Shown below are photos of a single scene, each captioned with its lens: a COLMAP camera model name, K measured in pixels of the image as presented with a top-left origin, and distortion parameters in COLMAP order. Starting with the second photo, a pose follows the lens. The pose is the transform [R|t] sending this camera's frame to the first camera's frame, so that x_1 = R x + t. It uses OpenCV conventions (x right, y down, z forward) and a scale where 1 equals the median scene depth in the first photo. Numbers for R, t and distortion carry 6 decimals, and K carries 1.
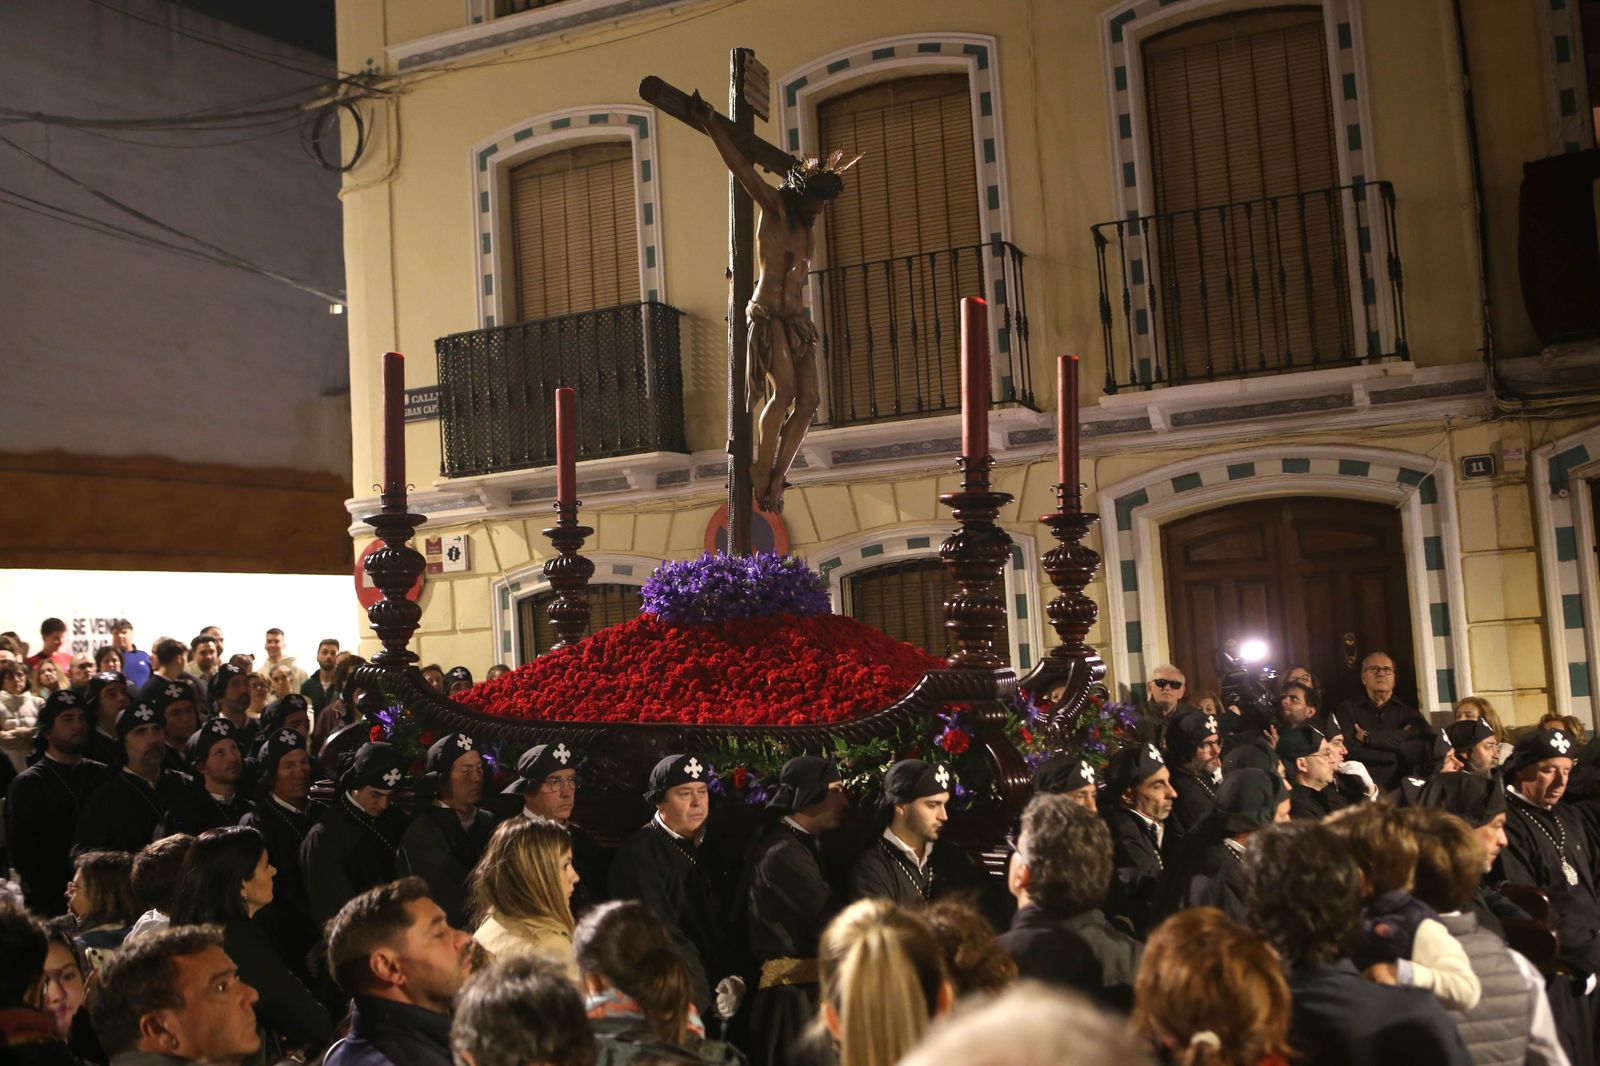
lens RADIAL K [[1588.7, 0, 800.0], [0, 1588.7, 533.0], [0, 0, 1]] dist [-0.055718, 0.118061]
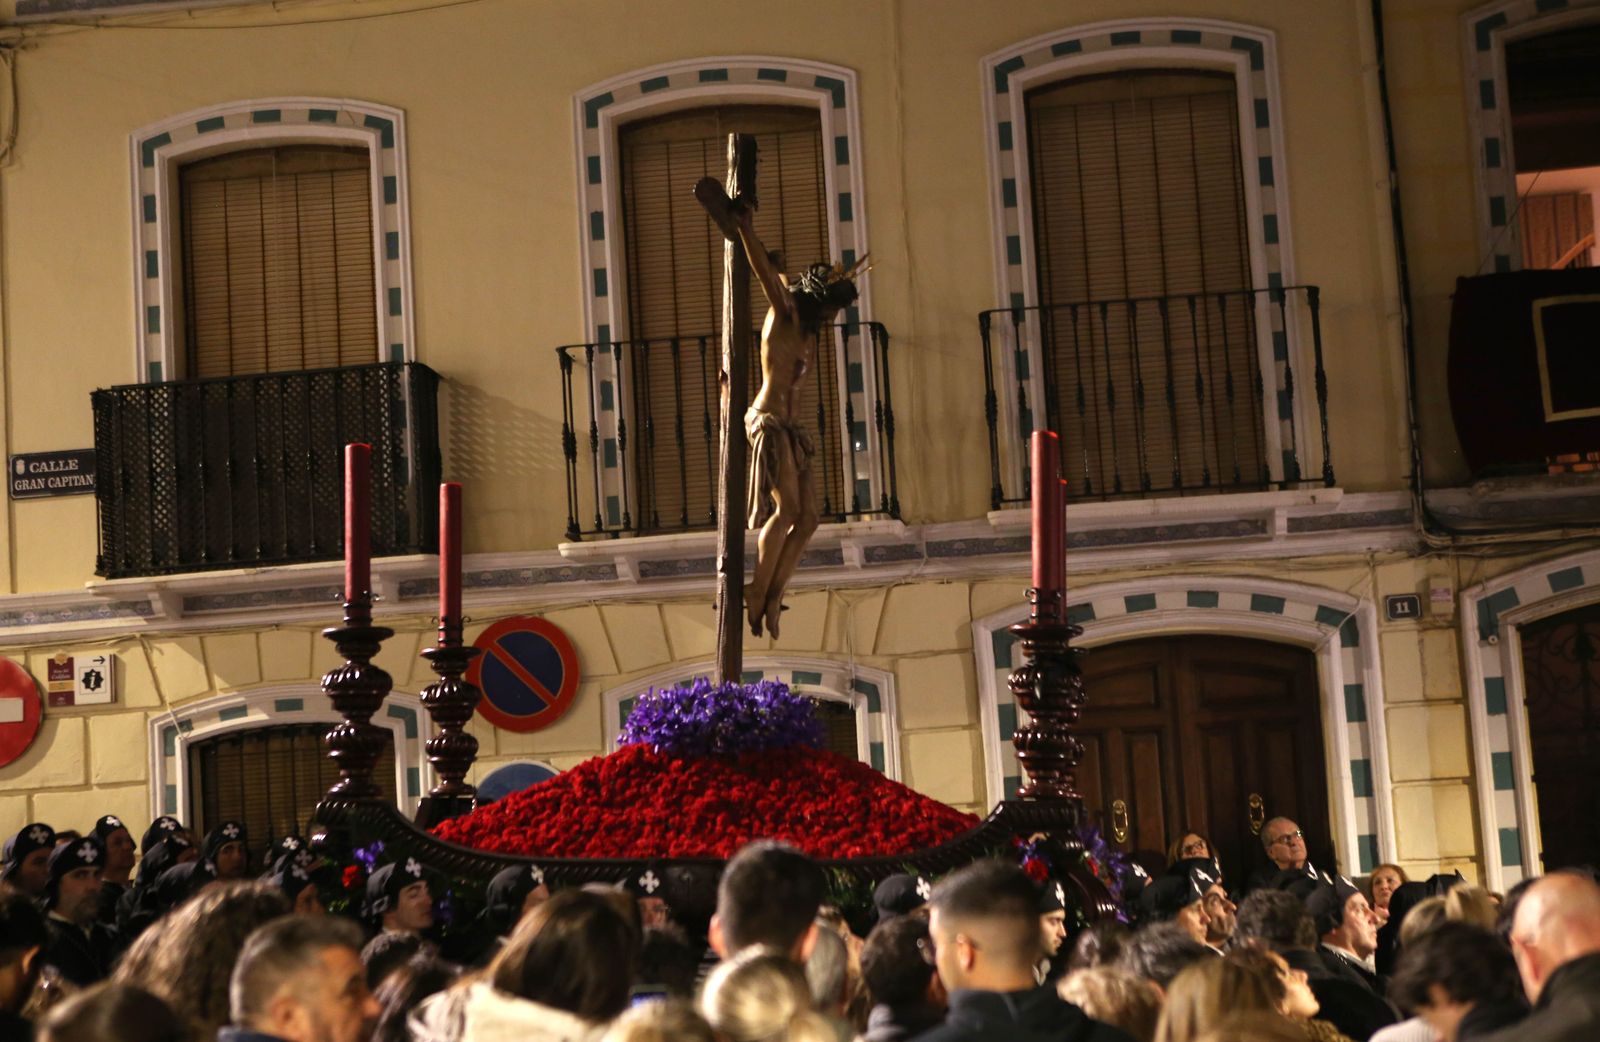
lens RADIAL K [[2550.4, 0, 800.0], [0, 2550.4, 521.0], [0, 0, 1]] dist [0.119442, -0.005852]
pose [[0.965202, 0.039433, 0.258515, -0.273928], [-0.023826, 0.997715, -0.063229, 0.009266], [-0.260418, 0.054870, 0.963936, -0.312017]]
